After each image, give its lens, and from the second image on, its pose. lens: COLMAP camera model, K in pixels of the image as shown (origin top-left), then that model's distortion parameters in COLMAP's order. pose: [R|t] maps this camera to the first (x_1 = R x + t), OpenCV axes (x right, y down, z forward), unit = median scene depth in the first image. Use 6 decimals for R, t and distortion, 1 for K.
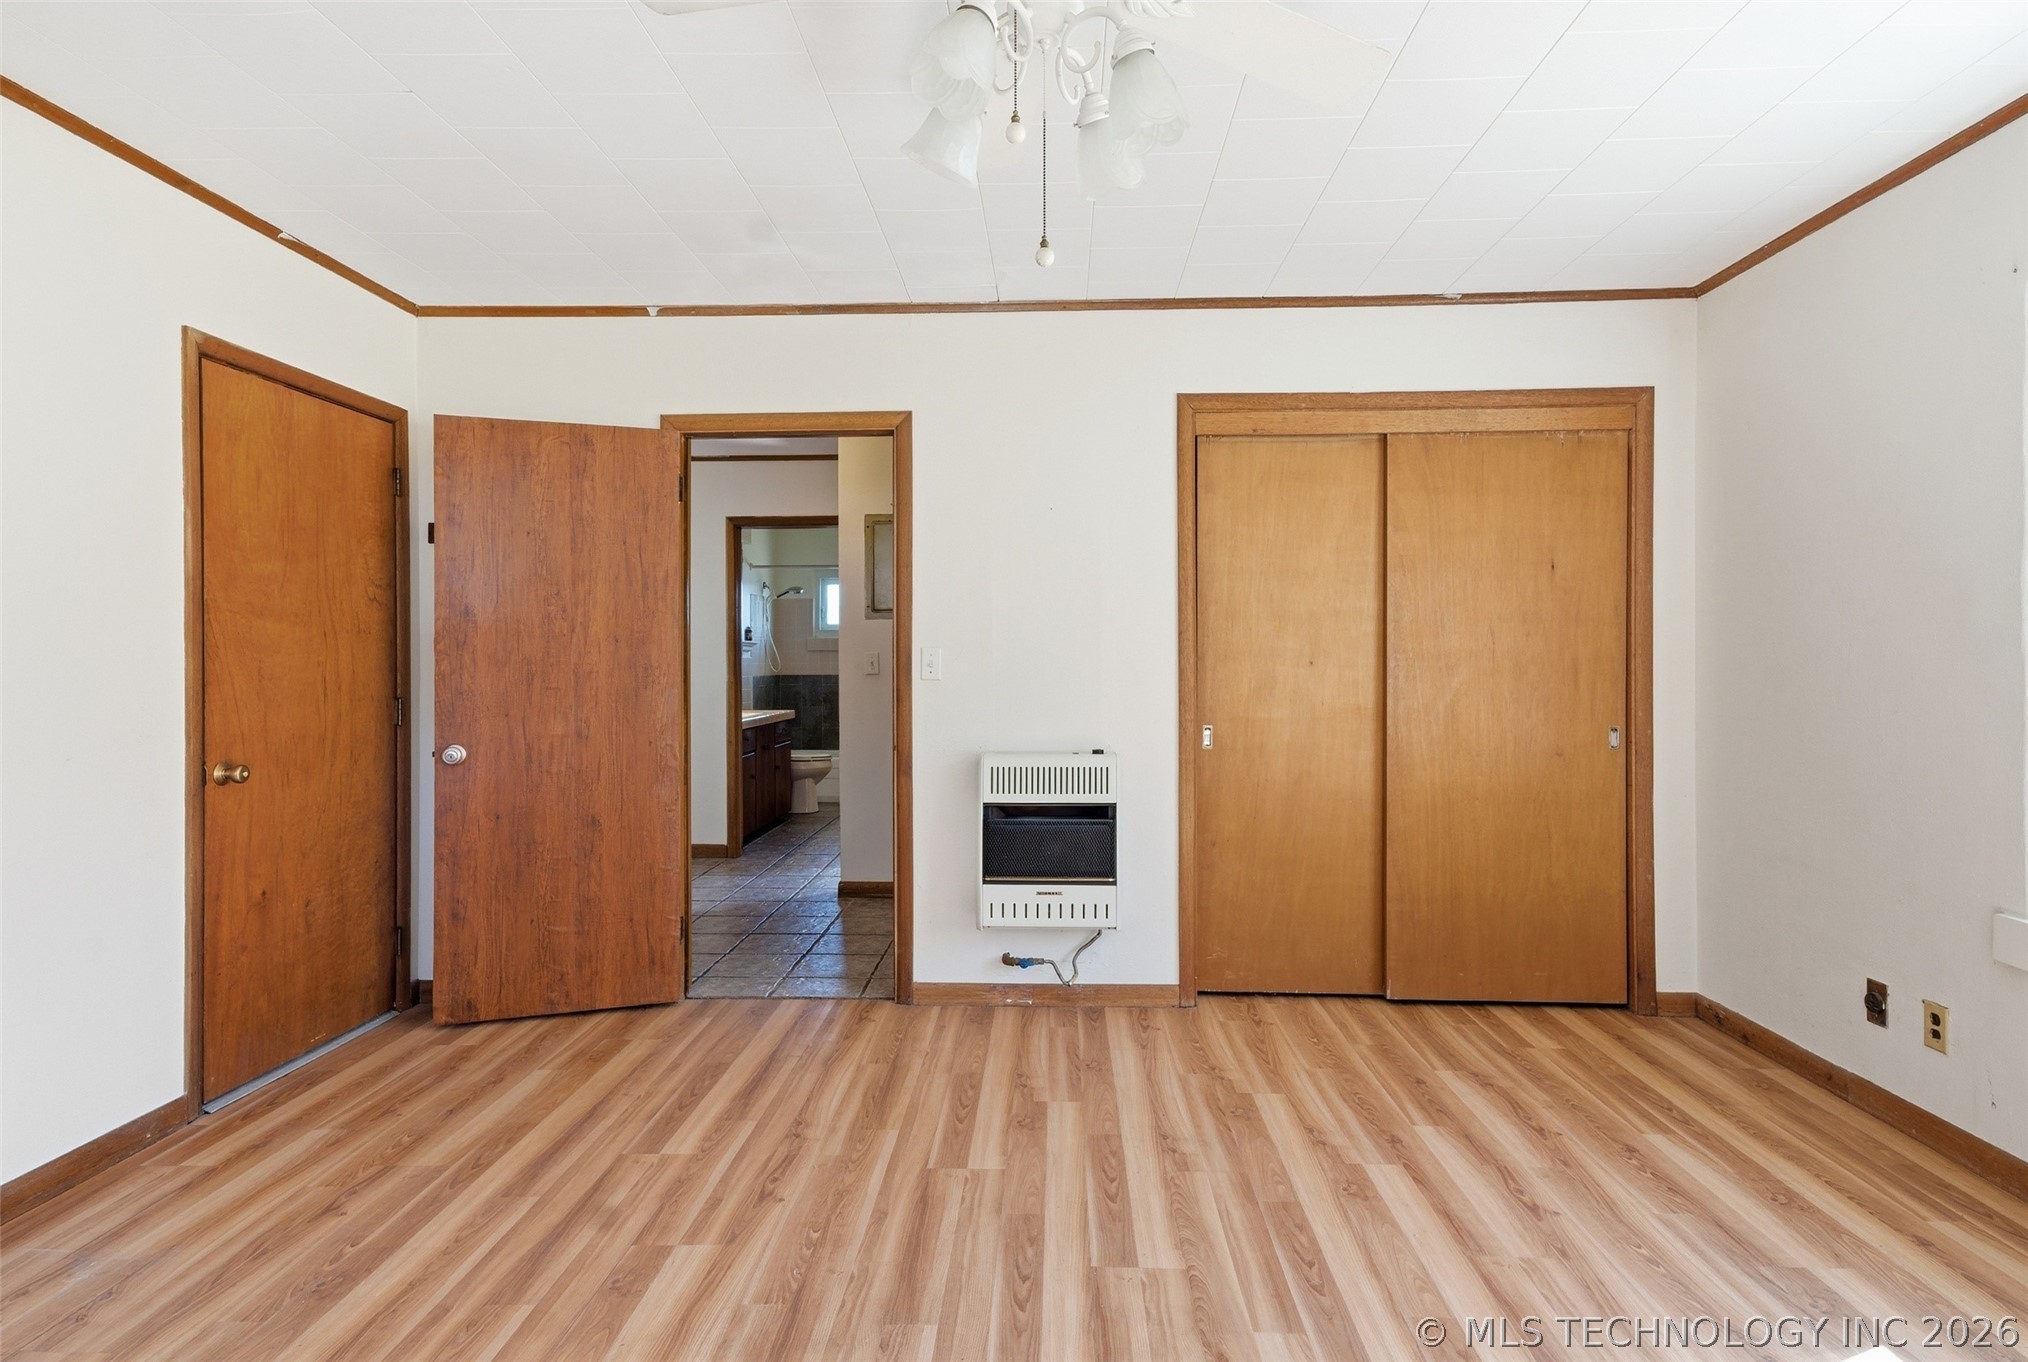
lens RADIAL K [[1073.5, 0, 1004.6], [0, 1073.5, 666.4], [0, 0, 1]] dist [0.003653, 0.001867]
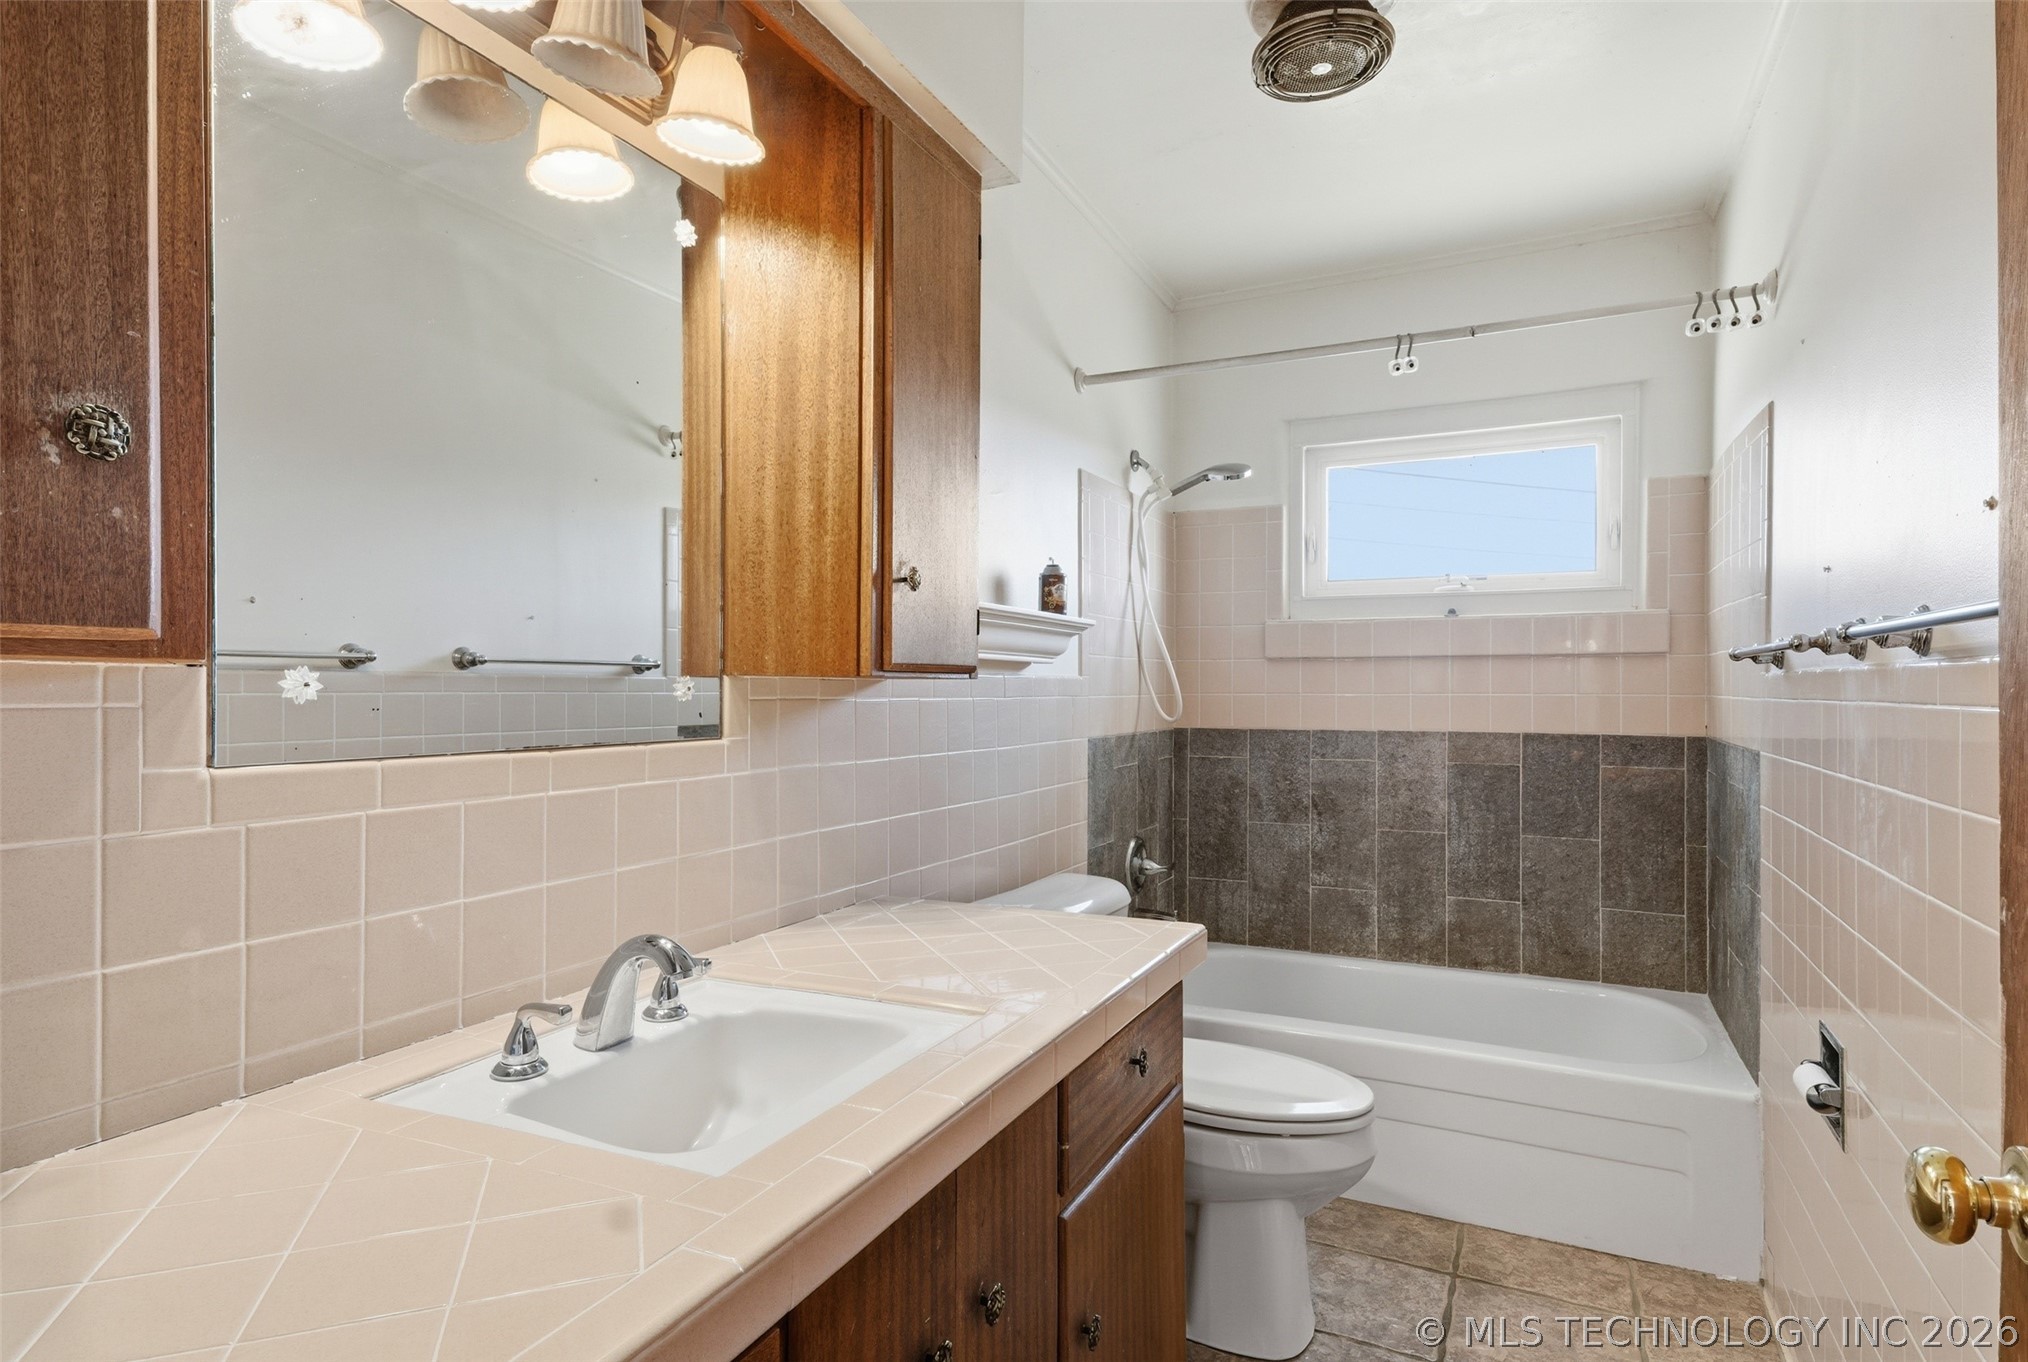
lens RADIAL K [[1066.8, 0, 1022.1], [0, 1066.8, 699.5], [0, 0, 1]] dist [0.000813, 0.000307]
pose [[0.918502, 0.003583, -0.395401, -0.123381], [-0.004120, 0.999991, -0.000509, -0.001472], [0.395395, 0.002096, 0.918509, 0.673526]]
